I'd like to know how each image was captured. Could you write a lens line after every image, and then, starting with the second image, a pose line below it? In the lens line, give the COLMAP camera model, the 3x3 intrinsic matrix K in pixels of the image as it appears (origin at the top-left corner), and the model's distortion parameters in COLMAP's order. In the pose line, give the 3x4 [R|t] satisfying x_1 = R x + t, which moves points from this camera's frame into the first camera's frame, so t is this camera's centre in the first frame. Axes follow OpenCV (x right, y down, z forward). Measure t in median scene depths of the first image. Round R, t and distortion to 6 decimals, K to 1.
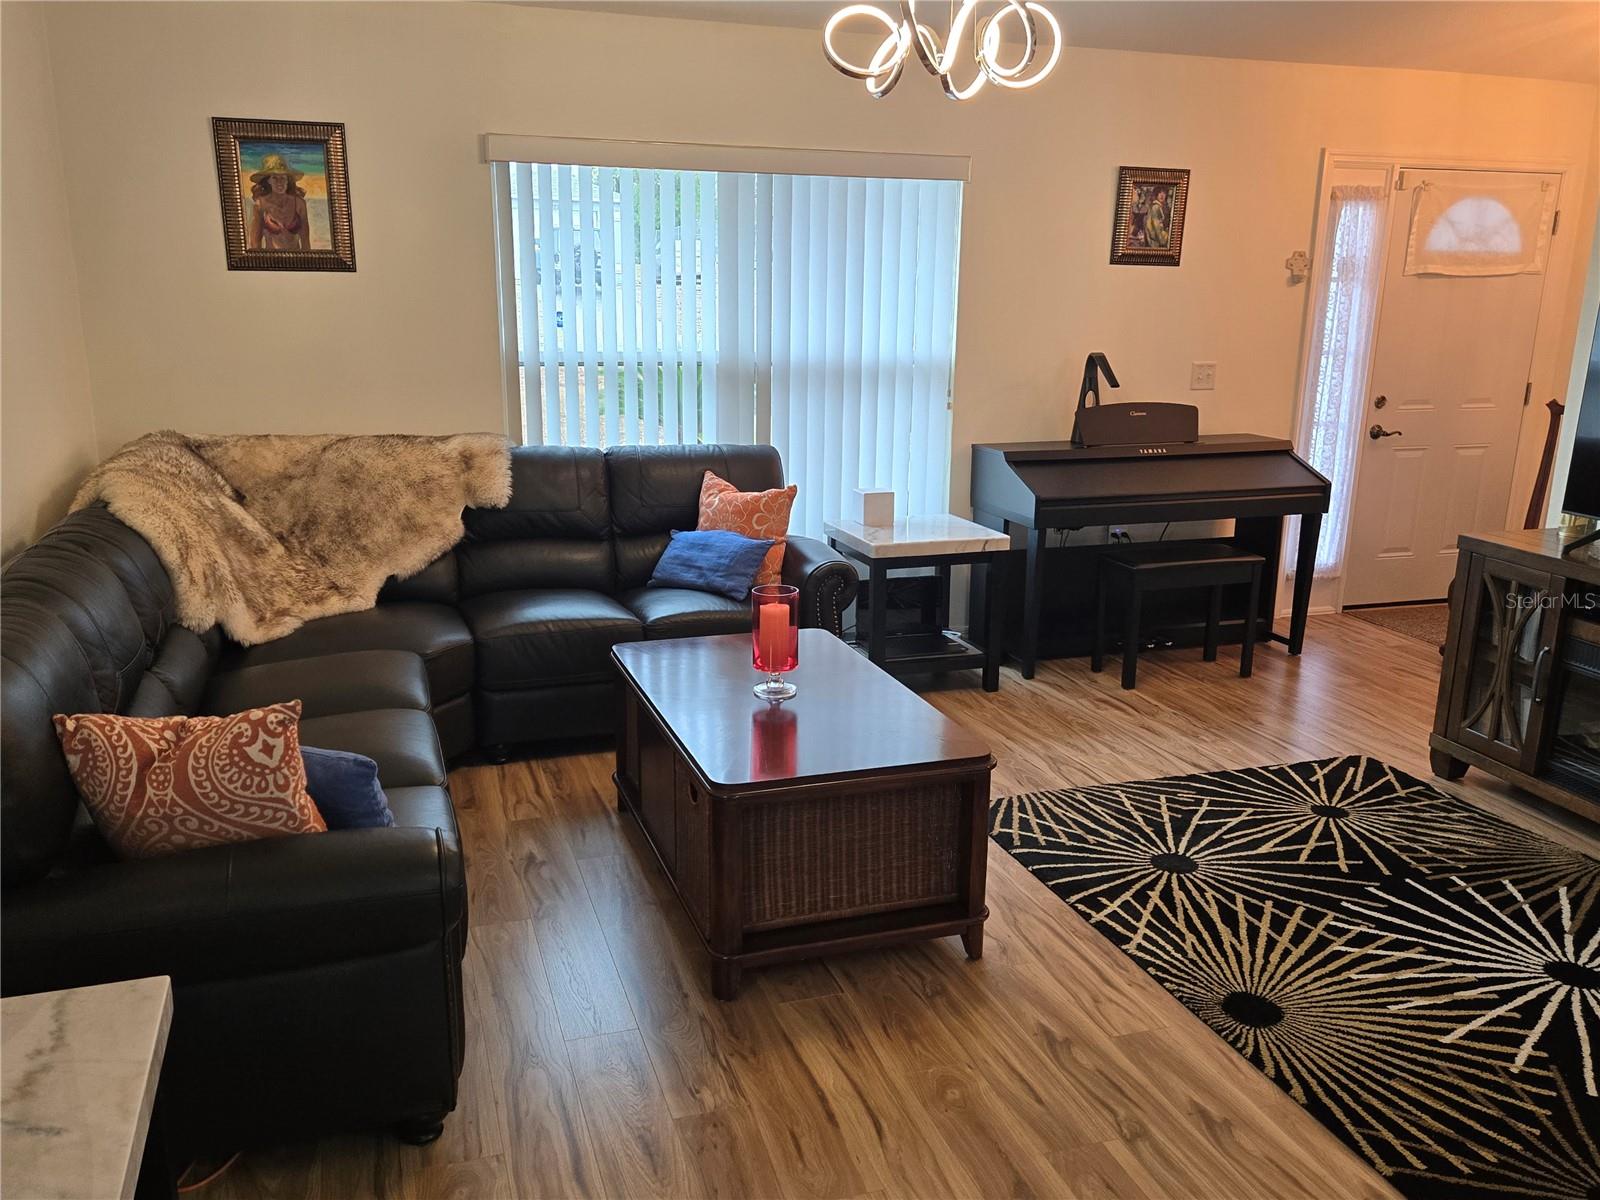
lens RADIAL K [[1339.1, 0, 800.8], [0, 1339.1, 631.7], [0, 0, 1]] dist [0.083621, -0.084109]
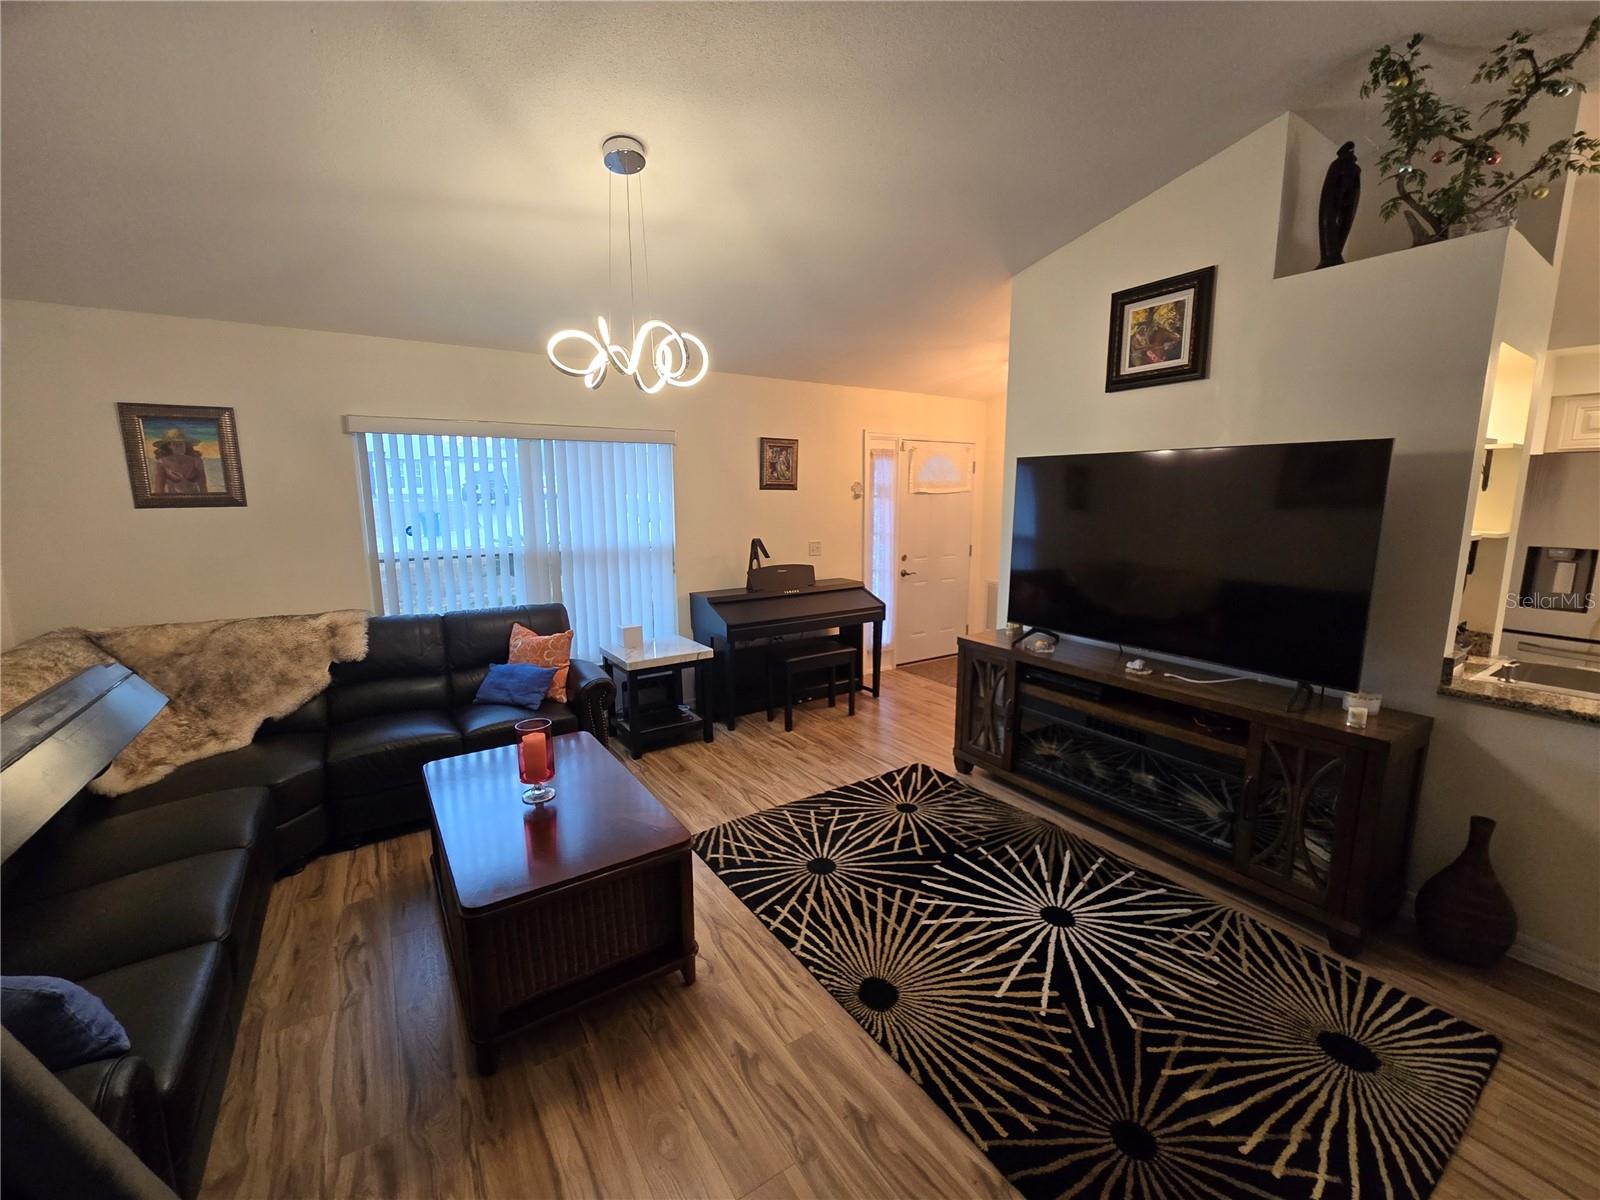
lens RADIAL K [[662.6, 0, 799.5], [0, 662.6, 594.3], [0, 0, 1]] dist [0.002114, 0.000252]
pose [[0.966573, -0.057144, 0.249943, 0.067095], [0.082273, 0.992422, -0.091269, -0.063500], [-0.242833, 0.108782, 0.963949, 0.197801]]
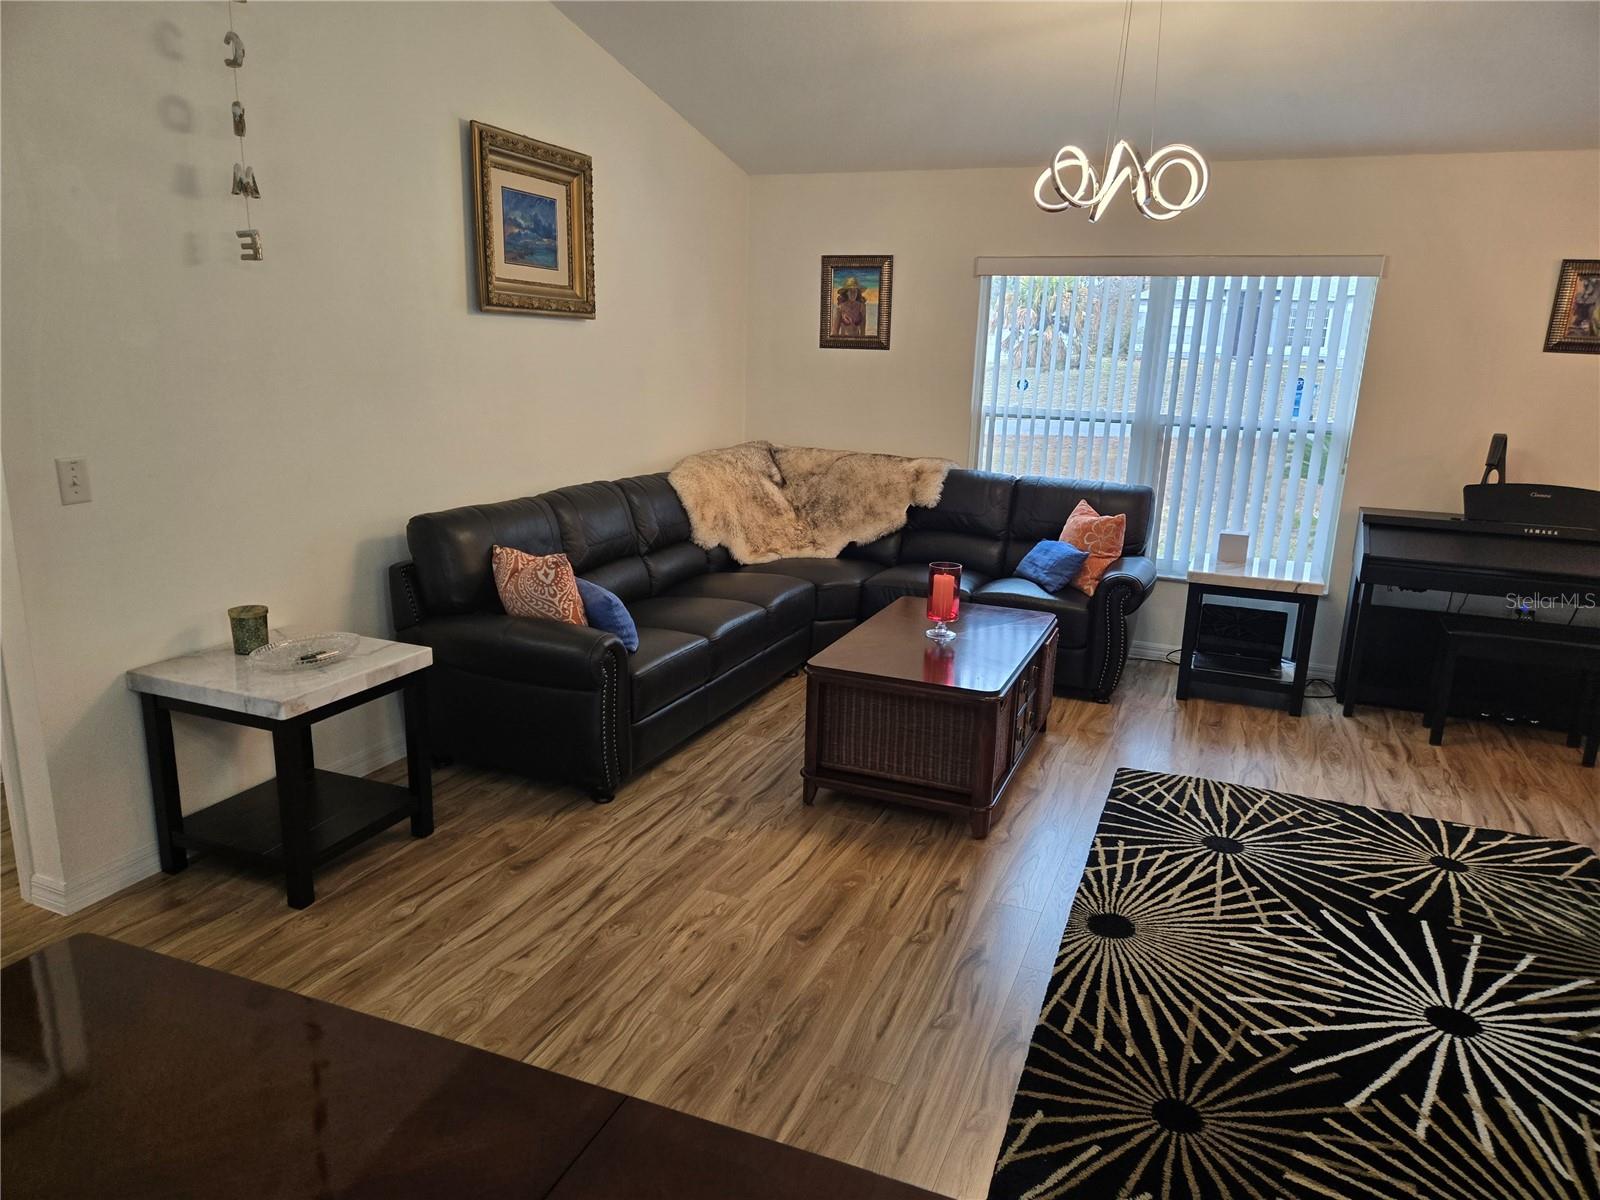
lens RADIAL K [[1091.5, 0, 807.5], [0, 1091.5, 632.1], [0, 0, 1]] dist [0.074244, -0.069766]
pose [[0.747845, 0.181106, -0.638693, 0.510376], [-0.192316, 0.979918, 0.052680, 0.005121], [0.635407, 0.083435, 0.767656, -0.002151]]
